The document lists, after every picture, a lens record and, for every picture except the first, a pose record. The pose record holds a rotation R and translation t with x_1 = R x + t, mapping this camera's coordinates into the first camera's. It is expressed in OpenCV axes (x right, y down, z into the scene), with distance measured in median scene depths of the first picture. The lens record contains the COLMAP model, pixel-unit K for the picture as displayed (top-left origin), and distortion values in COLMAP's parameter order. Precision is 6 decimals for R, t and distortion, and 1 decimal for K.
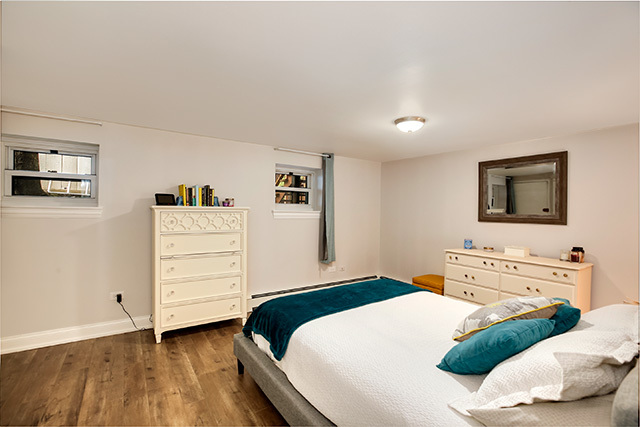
lens RADIAL K [[296.3, 0, 320.4], [0, 296.3, 212.4], [0, 0, 1]] dist [-0.025014, -0.000122]
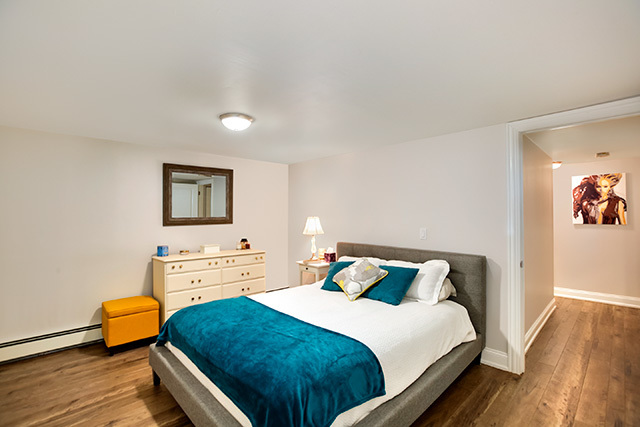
lens RADIAL K [[296.3, 0, 320.5], [0, 296.3, 212.6], [0, 0, 1]] dist [-0.025014, -0.000122]
pose [[-0.173698, -0.011959, 0.984726, -0.598293], [0.006804, 0.999888, 0.013343, -0.025593], [-0.984776, 0.009017, -0.173597, 0.836165]]
